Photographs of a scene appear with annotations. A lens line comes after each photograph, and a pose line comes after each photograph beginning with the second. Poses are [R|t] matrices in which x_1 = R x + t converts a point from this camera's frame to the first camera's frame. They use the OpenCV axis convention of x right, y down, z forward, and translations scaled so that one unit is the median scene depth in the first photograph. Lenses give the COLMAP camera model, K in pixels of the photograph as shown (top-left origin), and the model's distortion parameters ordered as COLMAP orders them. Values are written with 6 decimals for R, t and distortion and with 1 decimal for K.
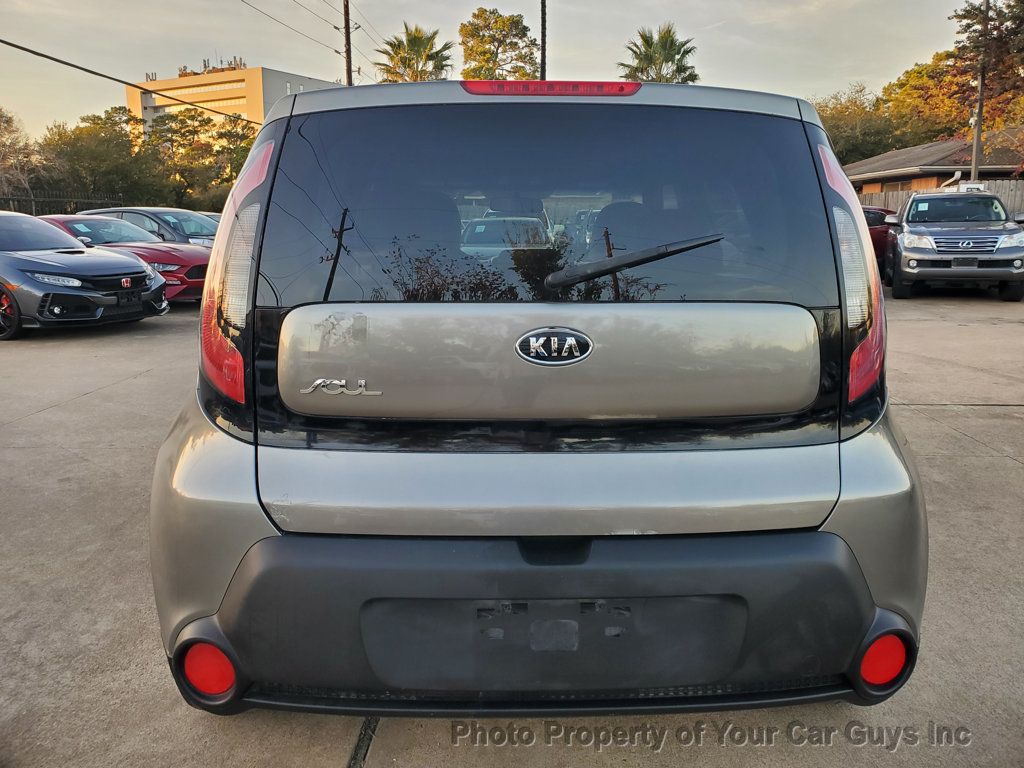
lens RADIAL K [[786.9, 0, 529.6], [0, 786.9, 382.7], [0, 0, 1]] dist [0.018510, -0.001264]
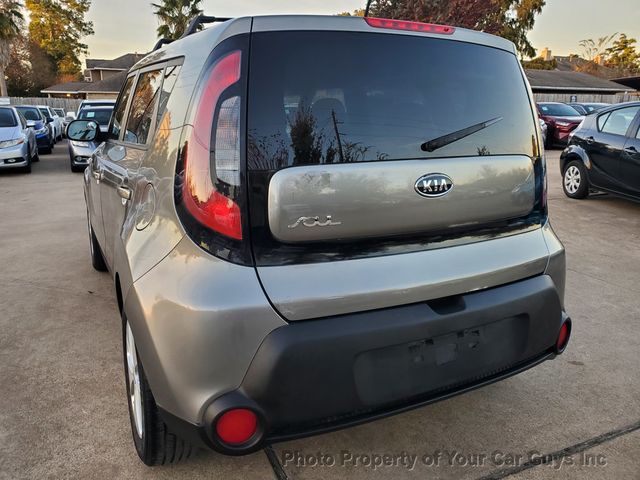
lens RADIAL K [[486.0, 0, 317.9], [0, 486.0, 242.7], [0, 0, 1]] dist [0.068645, -0.053828]
pose [[0.909850, -0.105295, 0.401355, -0.262662], [0.081750, 0.993797, 0.075398, -0.009867], [-0.406804, -0.035790, 0.912814, 0.062166]]
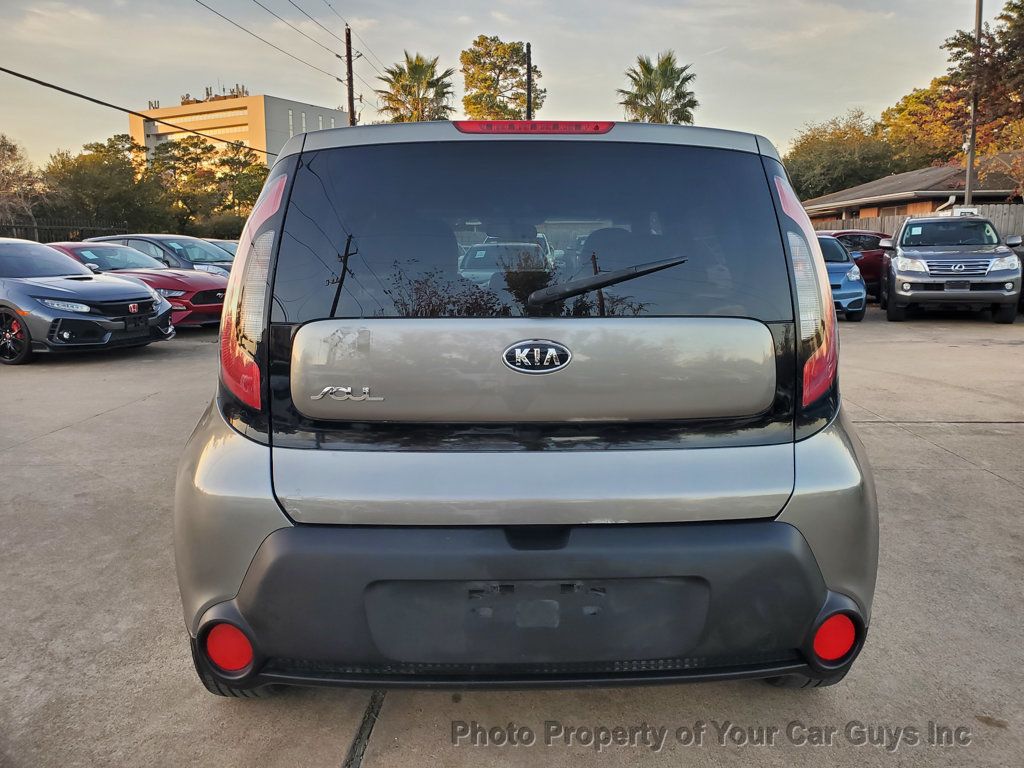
lens RADIAL K [[787.7, 0, 532.7], [0, 787.7, 400.3], [0, 0, 1]] dist [0.017660, -0.001788]
pose [[0.999991, -0.004073, 0.000825, 0.010023], [0.004080, 0.999945, -0.009707, 0.011365], [-0.000785, 0.009711, 0.999953, -0.051505]]
